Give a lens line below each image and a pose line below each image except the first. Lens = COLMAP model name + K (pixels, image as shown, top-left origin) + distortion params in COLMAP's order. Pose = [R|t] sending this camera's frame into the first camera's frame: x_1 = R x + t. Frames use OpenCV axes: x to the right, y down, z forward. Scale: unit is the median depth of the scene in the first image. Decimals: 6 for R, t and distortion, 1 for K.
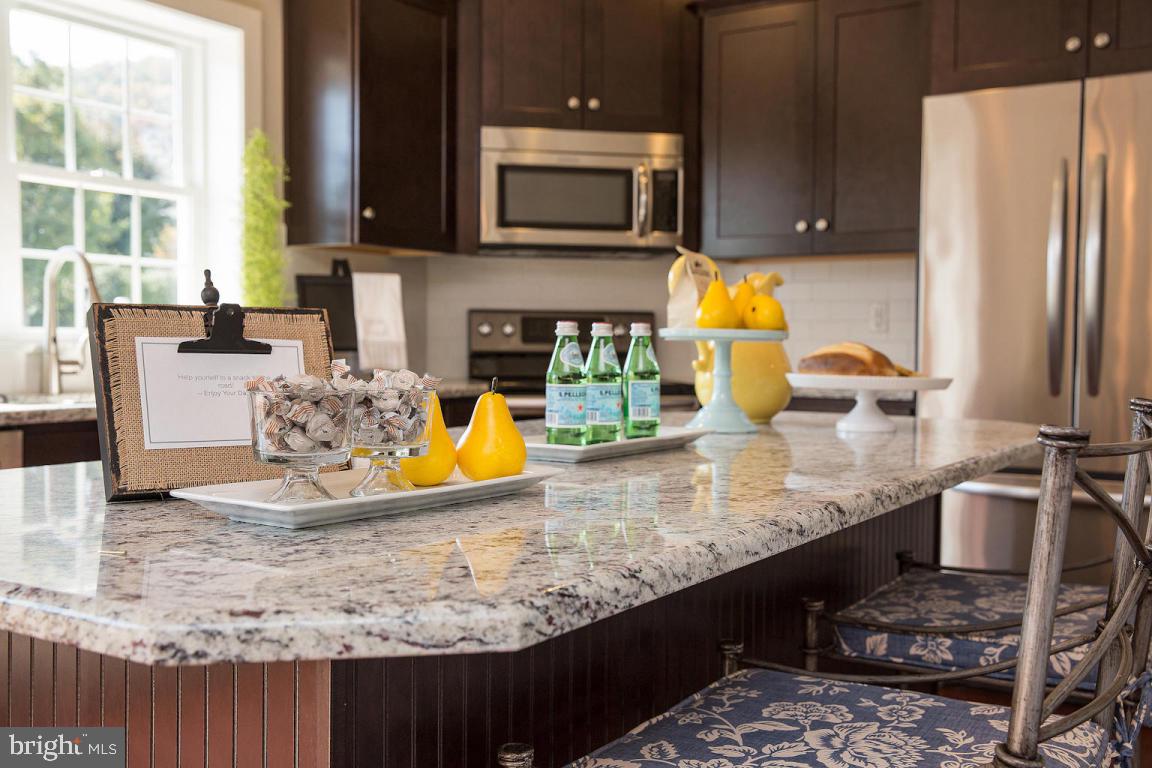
lens RADIAL K [[1242.1, 0, 572.8], [0, 1242.1, 389.5], [0, 0, 1]] dist [0.028926, 0.000000]
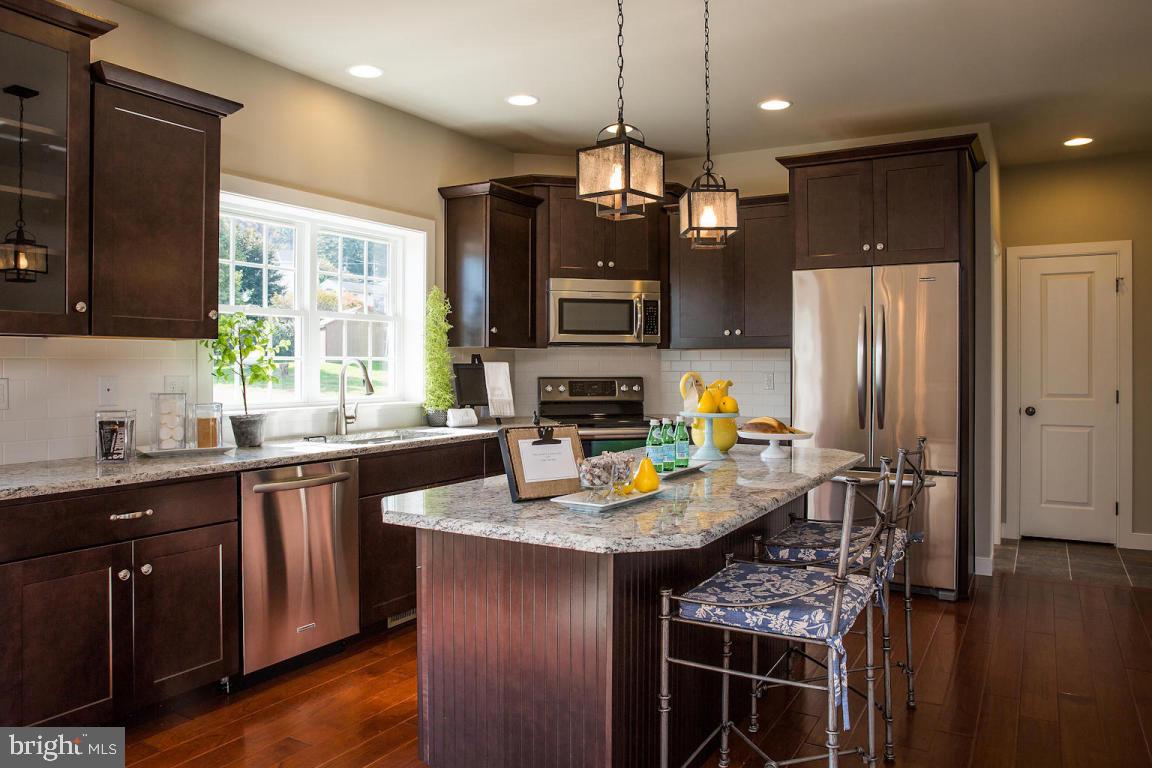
lens RADIAL K [[864.2, 0, 578.8], [0, 864.2, 375.9], [0, 0, 1]] dist [-0.079228, 0.012315]
pose [[0.999143, -0.007712, 0.040678, -0.110632], [0.008743, 0.999643, -0.025235, -0.049892], [-0.040469, 0.025569, 0.998854, -0.326260]]
